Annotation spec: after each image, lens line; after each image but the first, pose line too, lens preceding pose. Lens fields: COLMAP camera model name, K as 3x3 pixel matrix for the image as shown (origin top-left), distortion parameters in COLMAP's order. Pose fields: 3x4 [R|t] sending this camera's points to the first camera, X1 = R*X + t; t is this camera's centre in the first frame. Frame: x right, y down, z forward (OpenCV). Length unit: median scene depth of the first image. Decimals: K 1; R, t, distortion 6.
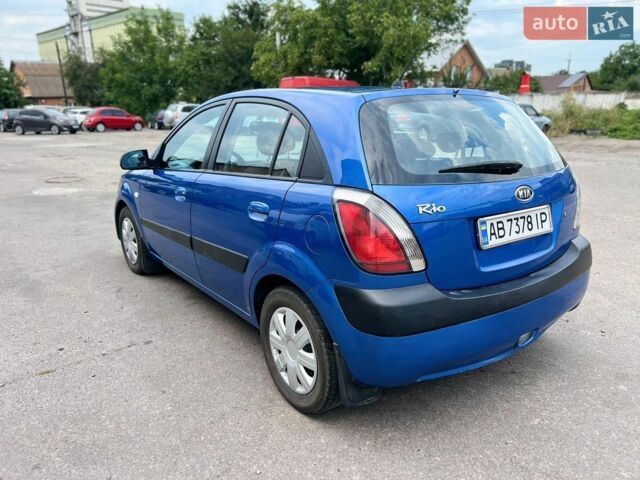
lens RADIAL K [[483.6, 0, 322.1], [0, 483.6, 241.0], [0, 0, 1]] dist [0.041440, -0.031221]
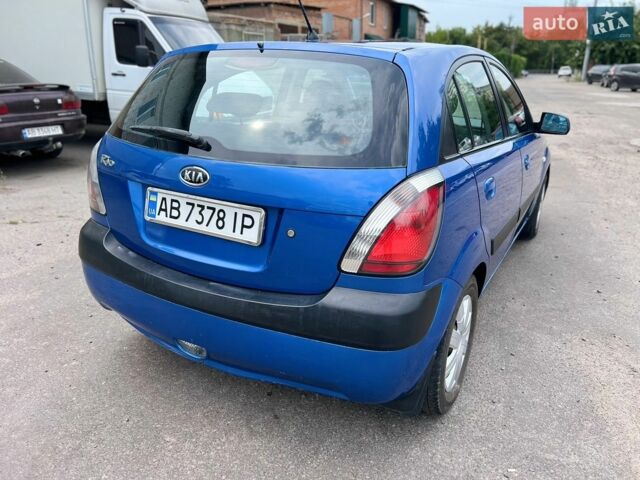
lens RADIAL K [[472.8, 0, 344.6], [0, 472.8, 238.8], [0, 0, 1]] dist [0.089122, -0.068846]
pose [[0.429958, 0.320146, -0.844181, 0.185850], [-0.251504, 0.940479, 0.228570, -0.036875], [0.867111, 0.114039, 0.484885, 0.129447]]
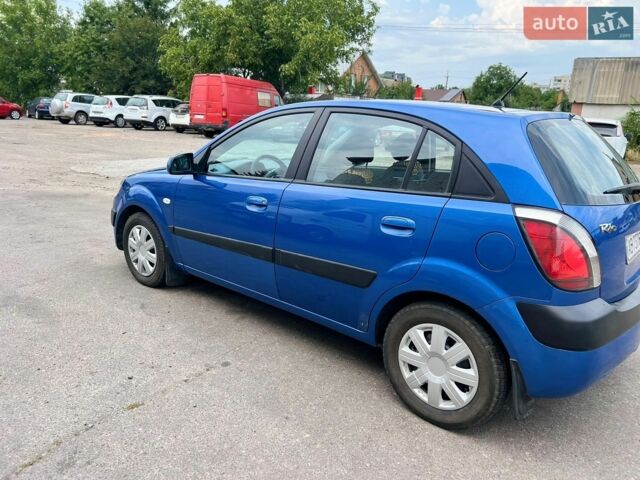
lens RADIAL K [[483.6, 0, 322.1], [0, 483.6, 241.0], [0, 0, 1]] dist [0.041440, -0.031221]
pose [[0.975052, -0.002351, 0.221964, -0.083579], [0.002814, 0.999994, -0.001770, -0.005059], [-0.221959, 0.002350, 0.975053, 0.012977]]
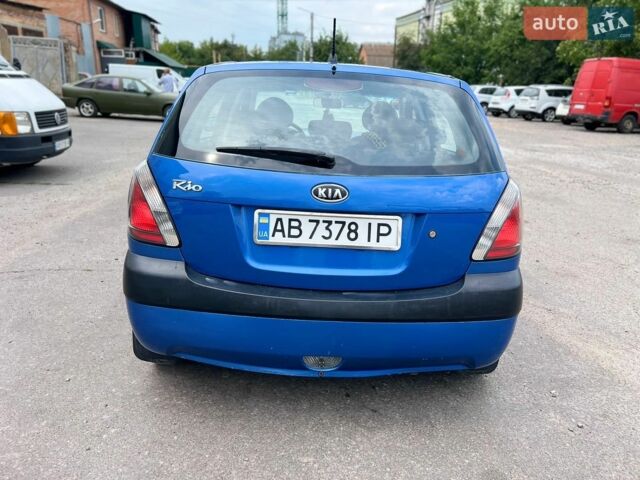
lens RADIAL K [[483.6, 0, 322.1], [0, 483.6, 241.0], [0, 0, 1]] dist [0.041440, -0.031221]
pose [[0.807826, 0.218621, -0.547378, 0.134049], [-0.199981, 0.975244, 0.094375, -0.014107], [0.554459, 0.033226, 0.831547, 0.046578]]
